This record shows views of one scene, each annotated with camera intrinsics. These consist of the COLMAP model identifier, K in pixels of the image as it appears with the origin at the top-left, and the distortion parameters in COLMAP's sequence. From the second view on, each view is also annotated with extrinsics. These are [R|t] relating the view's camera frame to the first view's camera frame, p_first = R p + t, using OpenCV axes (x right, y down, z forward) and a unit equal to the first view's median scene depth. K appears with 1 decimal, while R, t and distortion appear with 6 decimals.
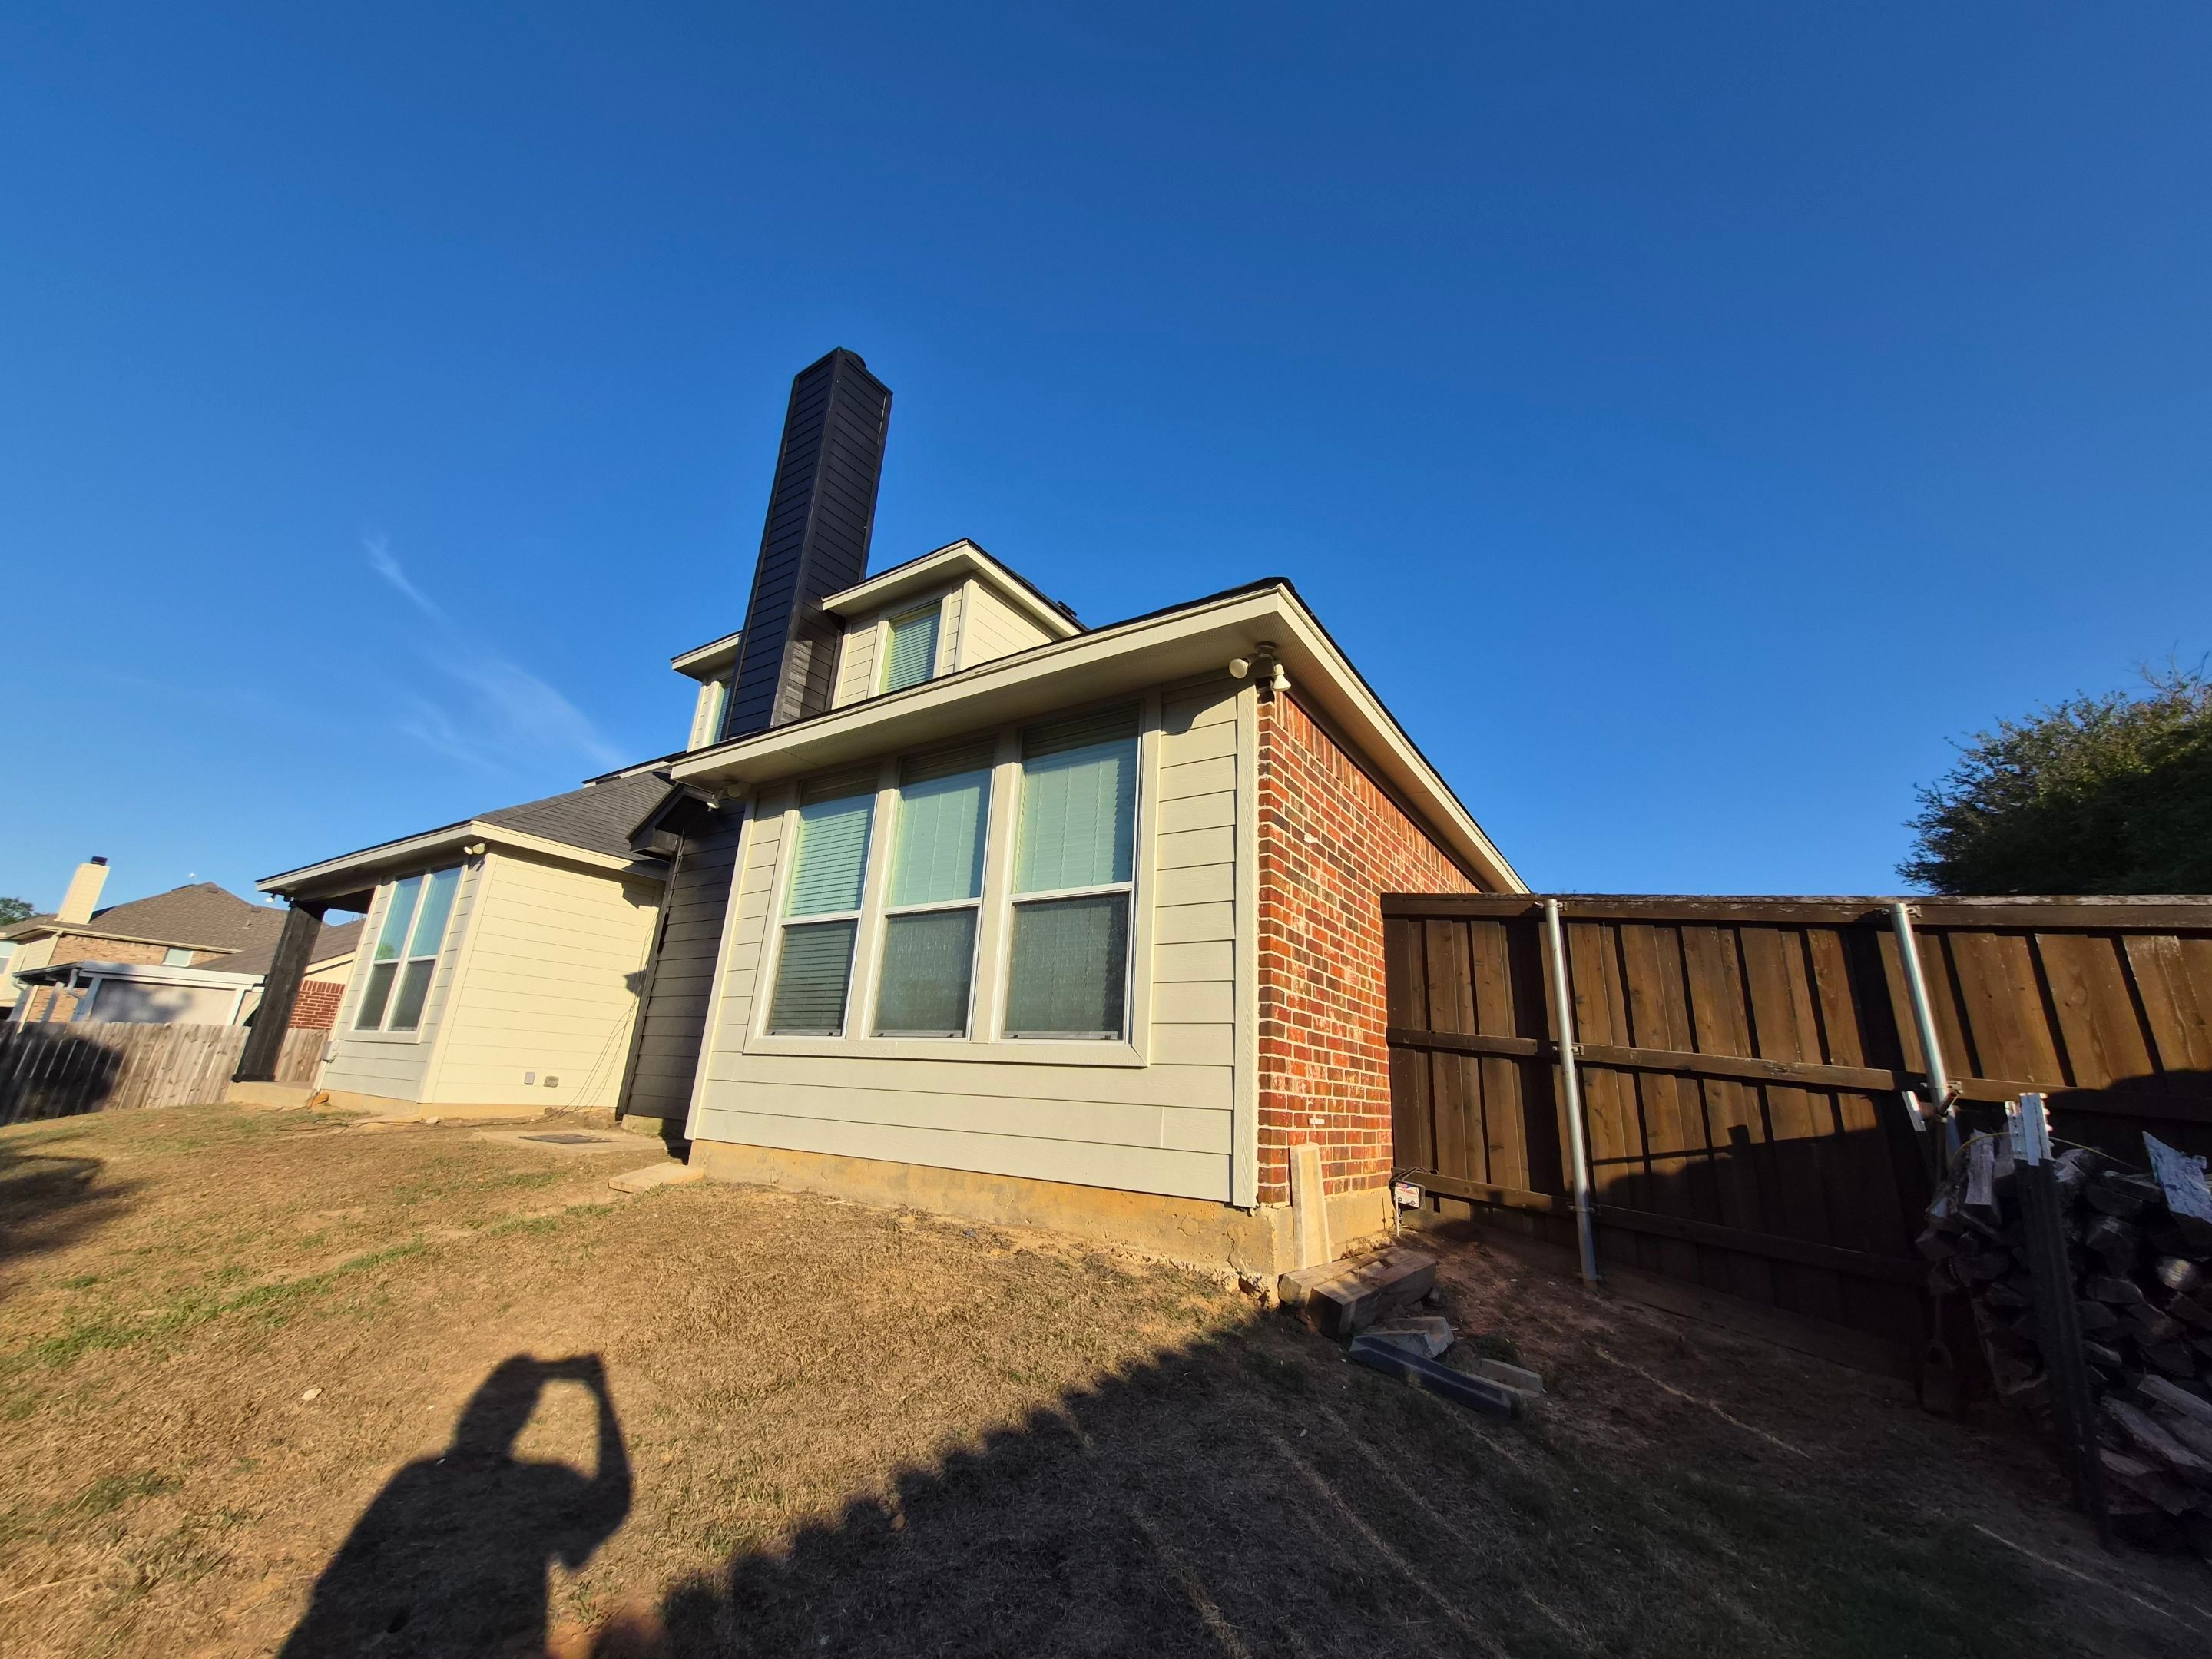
lens RADIAL K [[846.1, 0, 1106.0], [0, 846.1, 829.5], [0, 0, 1]] dist [-0.000395, 0.000053]
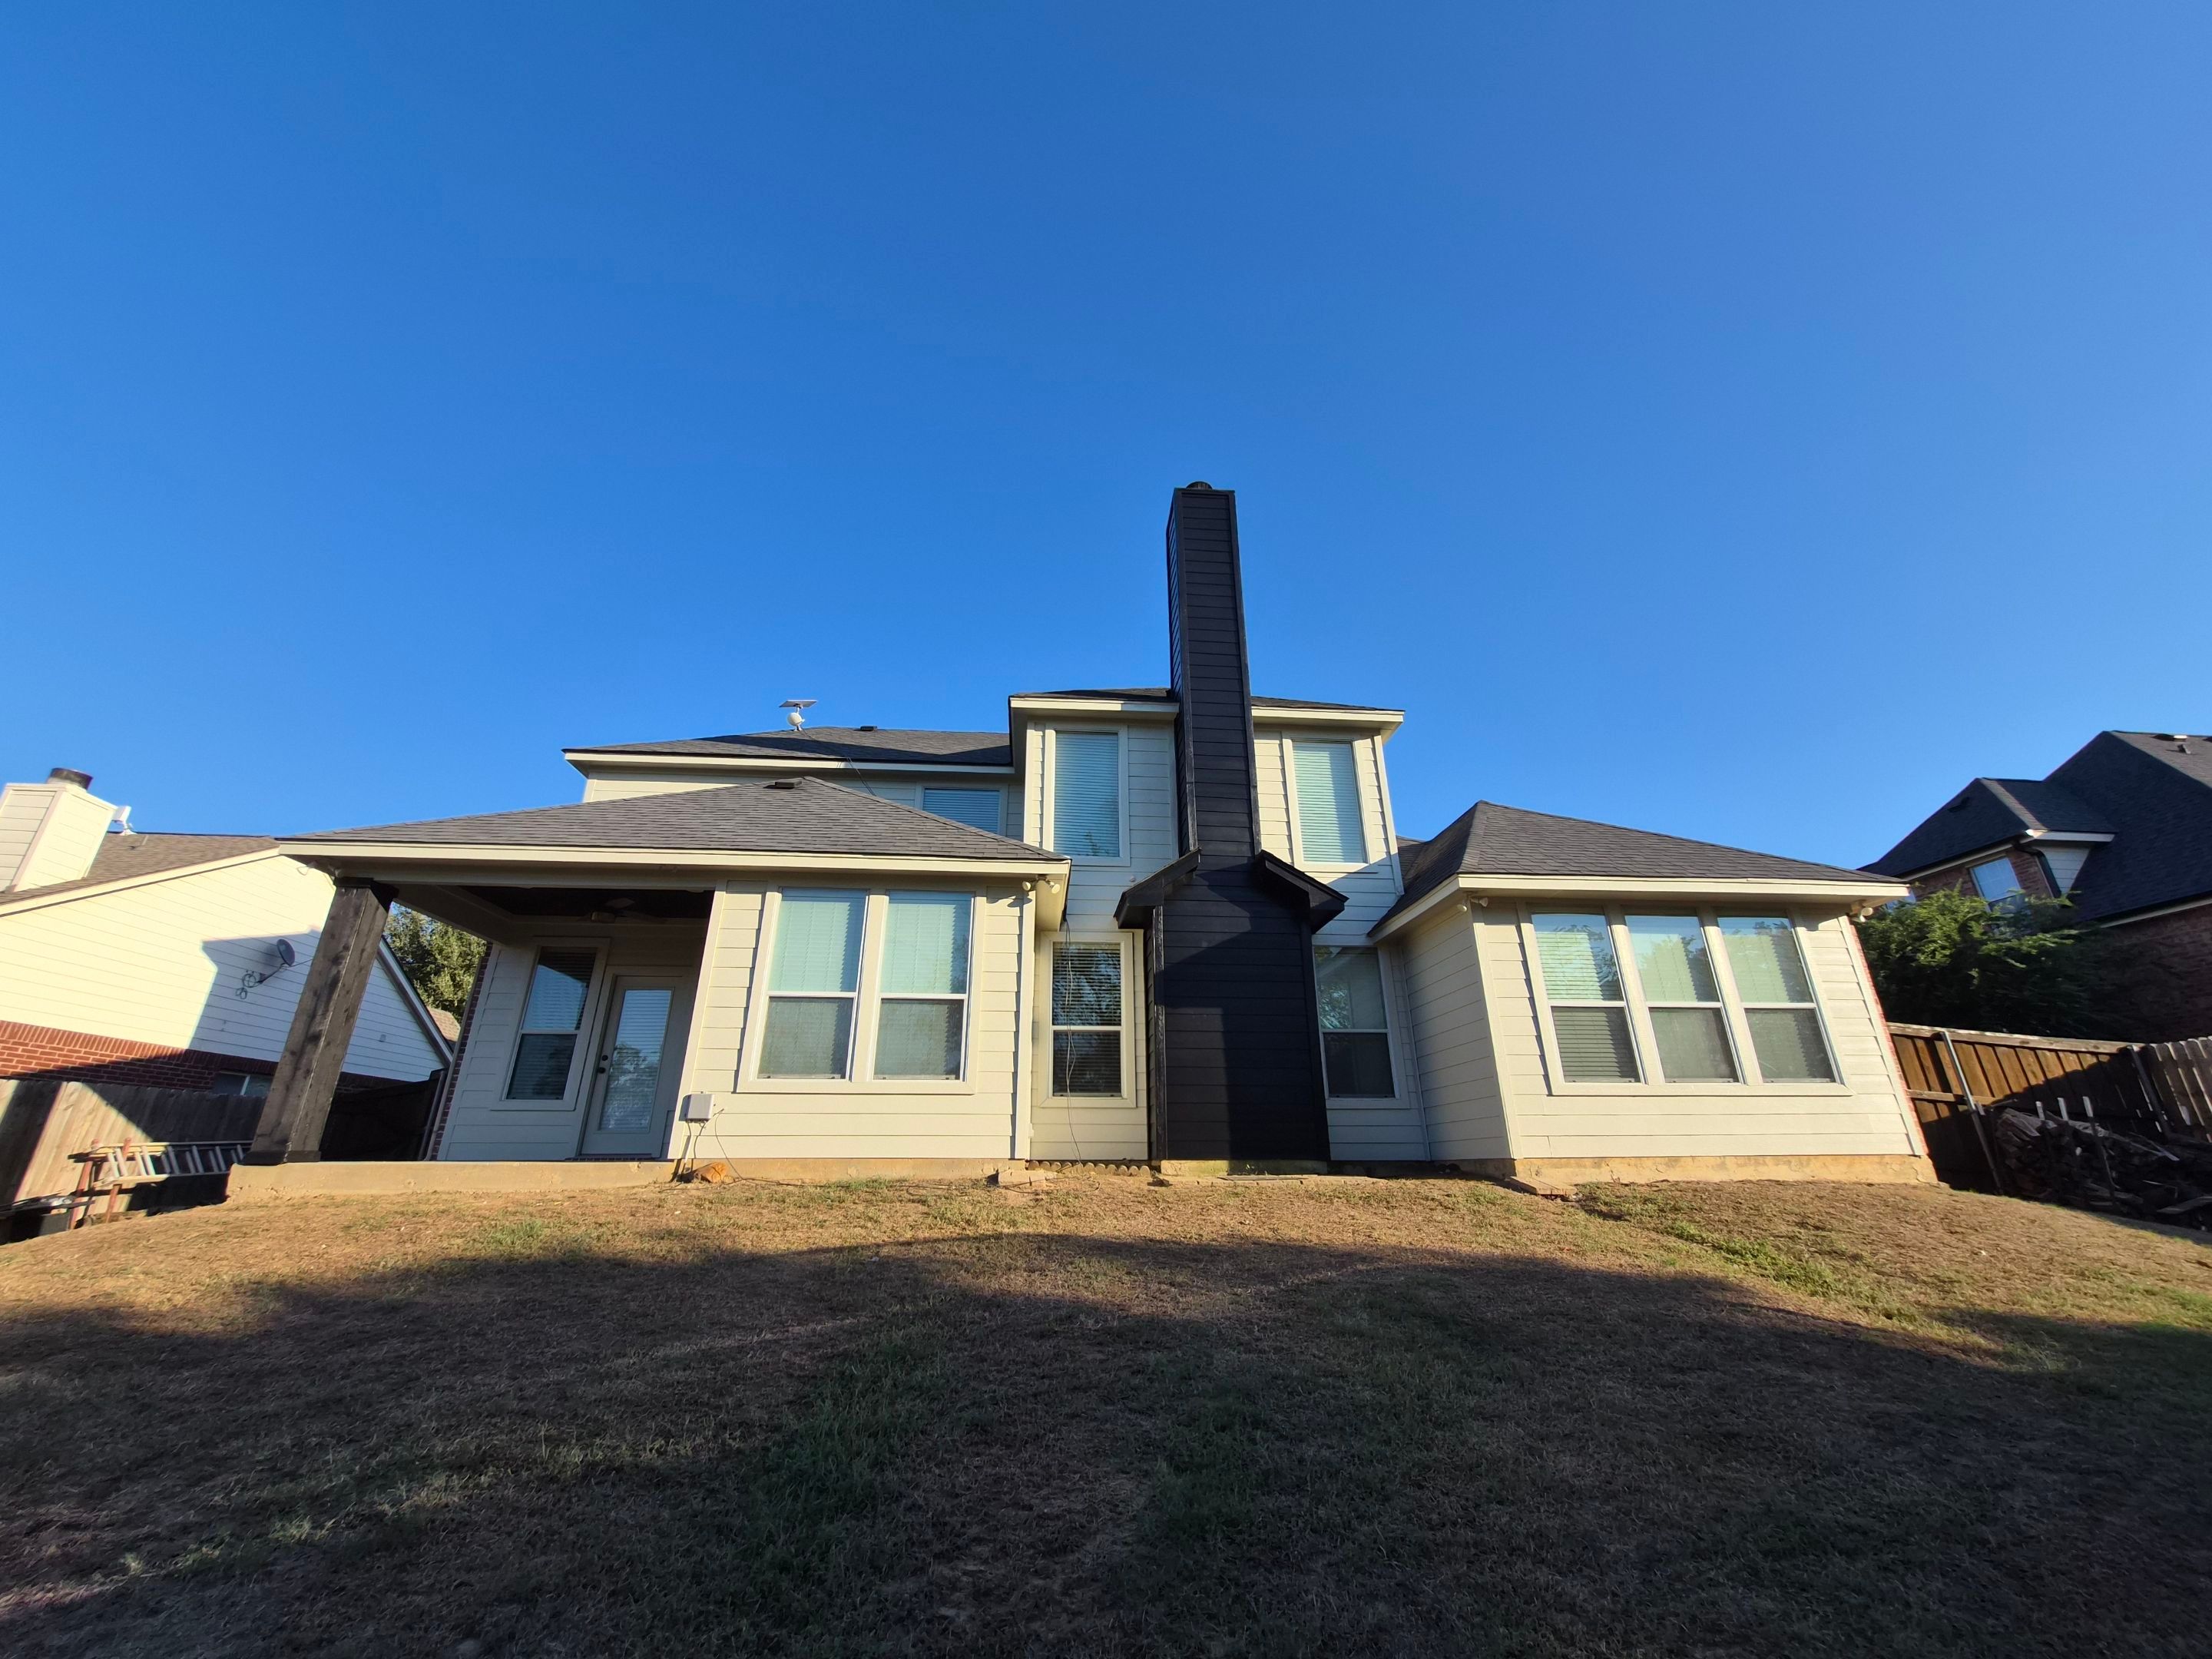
lens RADIAL K [[864.9, 0, 1097.0], [0, 864.9, 817.6], [0, 0, 1]] dist [-0.000115, -0.000110]
pose [[0.798842, 0.173238, 0.576056, -2.407259], [-0.138300, 0.984873, -0.104395, 0.070170], [-0.585427, 0.003727, 0.810716, 0.301637]]
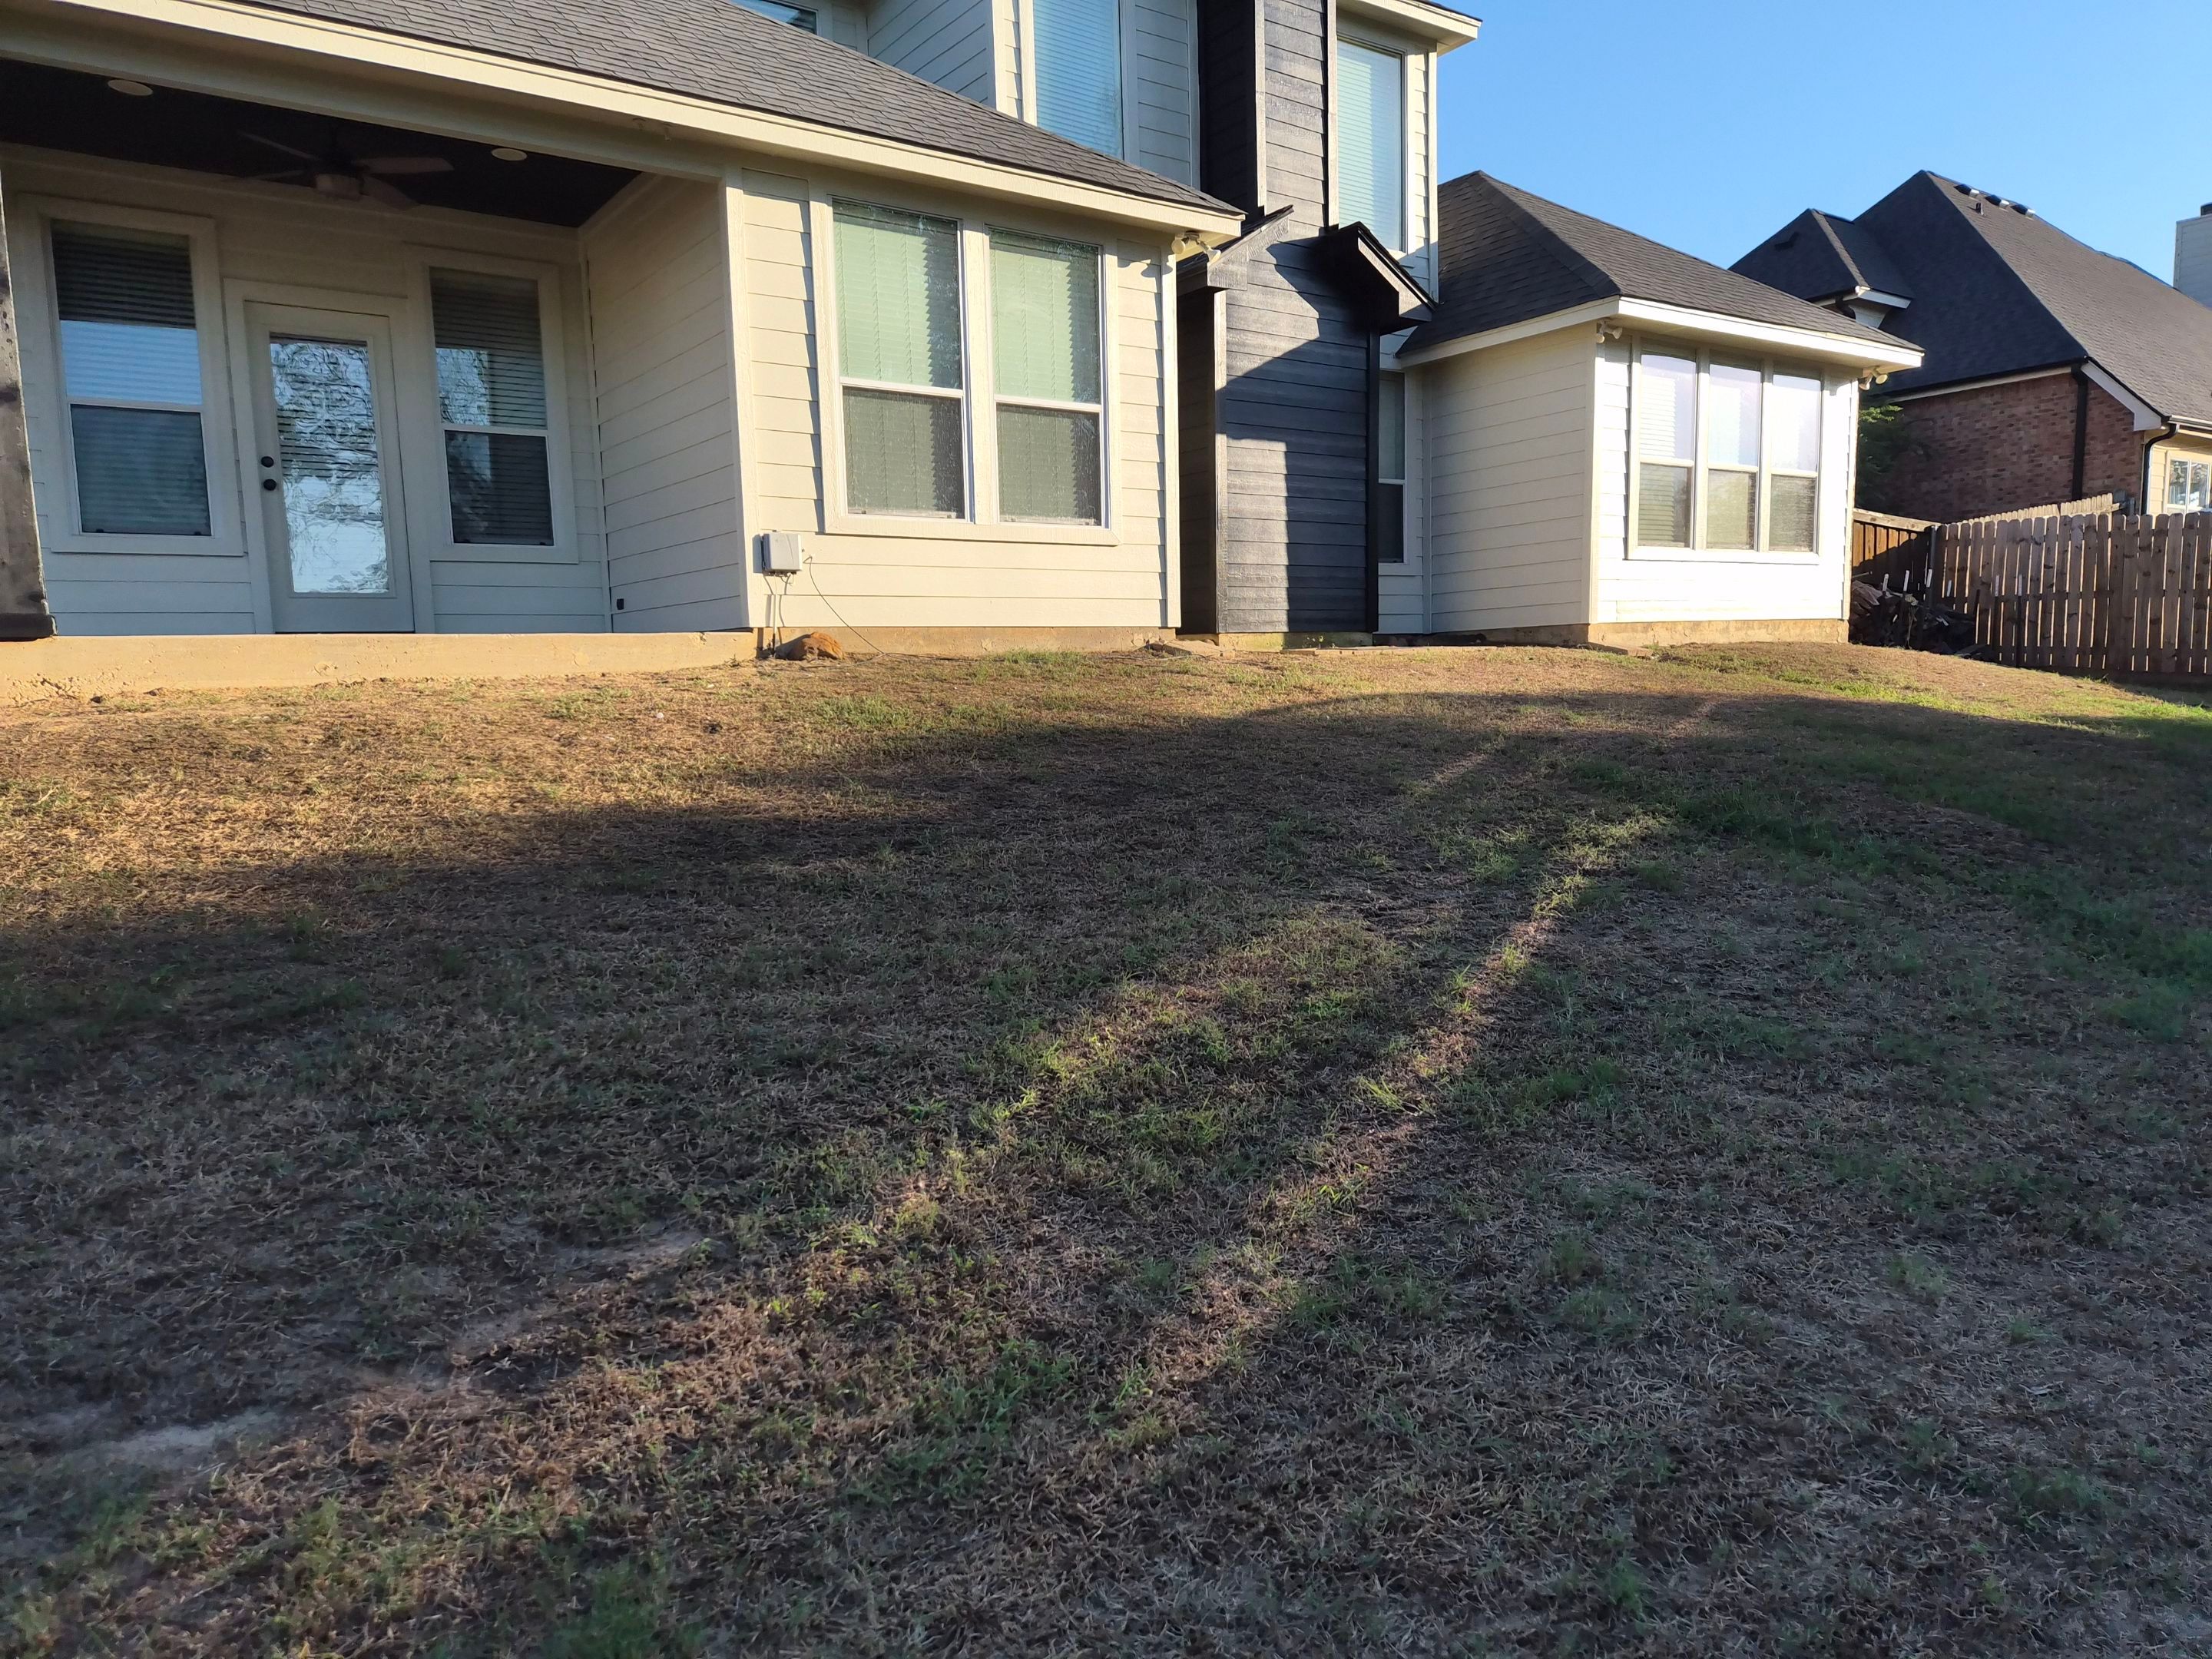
lens RADIAL K [[1472.3, 0, 1106.0], [0, 1472.3, 829.5], [0, 0, 1]] dist [0.032917, -0.004423]
pose [[0.374955, -0.158347, 0.913419, -3.579538], [-0.232011, 0.937919, 0.257834, 0.307245], [-0.897541, -0.308599, 0.314939, 1.053926]]
